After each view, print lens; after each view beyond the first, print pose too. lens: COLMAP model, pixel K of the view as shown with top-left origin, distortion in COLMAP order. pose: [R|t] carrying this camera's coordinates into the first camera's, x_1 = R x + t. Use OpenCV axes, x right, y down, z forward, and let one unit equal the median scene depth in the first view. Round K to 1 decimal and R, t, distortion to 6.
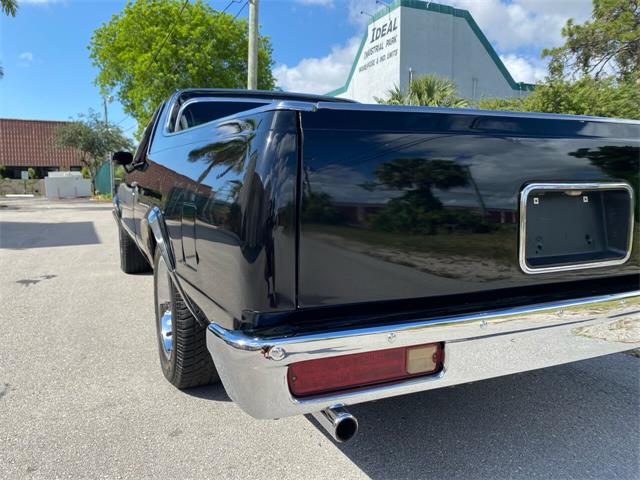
lens RADIAL K [[494.5, 0, 312.8], [0, 494.5, 253.9], [0, 0, 1]] dist [-0.000714, -0.002601]
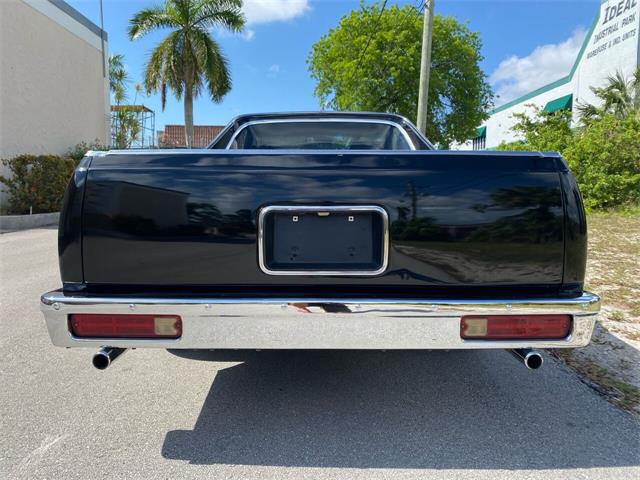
lens RADIAL K [[496.3, 0, 320.0], [0, 496.3, 240.0], [0, 0, 1]] dist [0.010123, 0.001894]
pose [[0.914096, 0.057460, -0.401406, 0.044313], [-0.066543, 0.997746, -0.008709, -0.001997], [0.400000, 0.034671, 0.915859, -0.006012]]
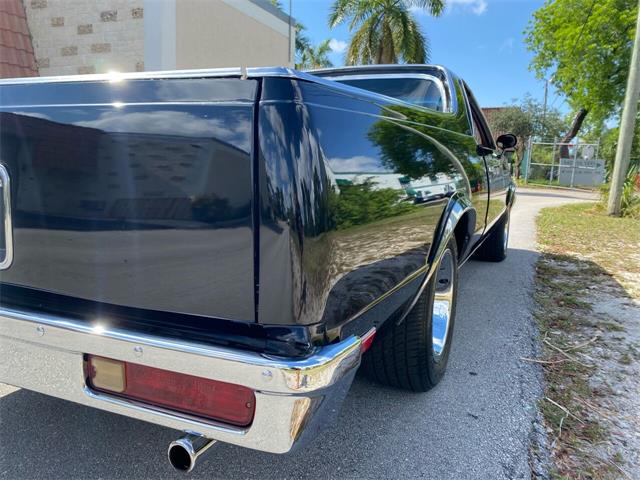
lens RADIAL K [[496.7, 0, 314.2], [0, 496.7, 242.4], [0, 0, 1]] dist [0.010683, -0.001370]
pose [[0.651358, 0.135412, -0.746590, 0.069214], [-0.131040, 0.989238, 0.065098, -0.006078], [0.747370, 0.055431, 0.662092, 0.039109]]
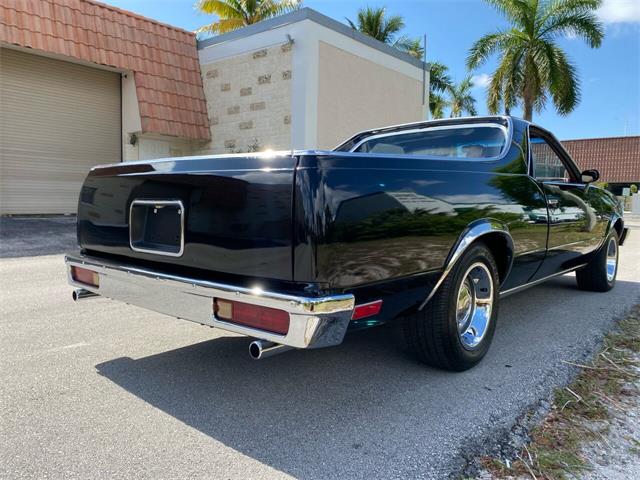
lens RADIAL K [[496.7, 0, 314.2], [0, 496.7, 242.4], [0, 0, 1]] dist [0.010683, -0.001370]
pose [[0.407688, 0.086003, -0.909062, 0.097025], [-0.137082, 0.990037, 0.032187, -0.005608], [0.902773, 0.111494, 0.415415, 0.034493]]
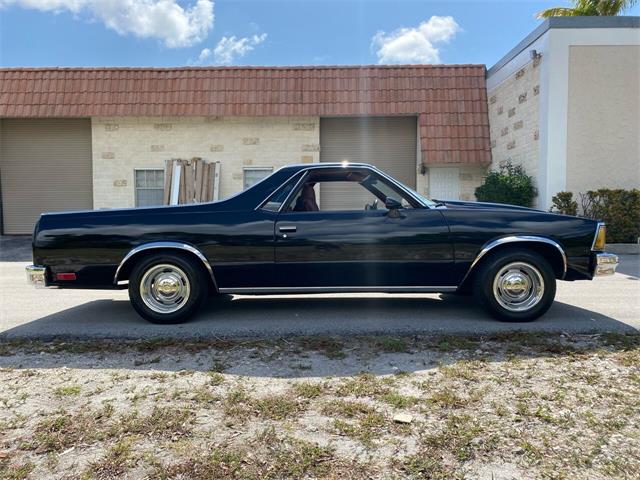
lens RADIAL K [[496.7, 0, 314.2], [0, 496.7, 242.4], [0, 0, 1]] dist [0.010683, -0.001370]
pose [[-0.442499, 0.055937, -0.895023, 0.139384], [-0.106629, 0.987691, 0.114445, -0.029412], [0.890407, 0.146077, -0.431087, 0.181051]]
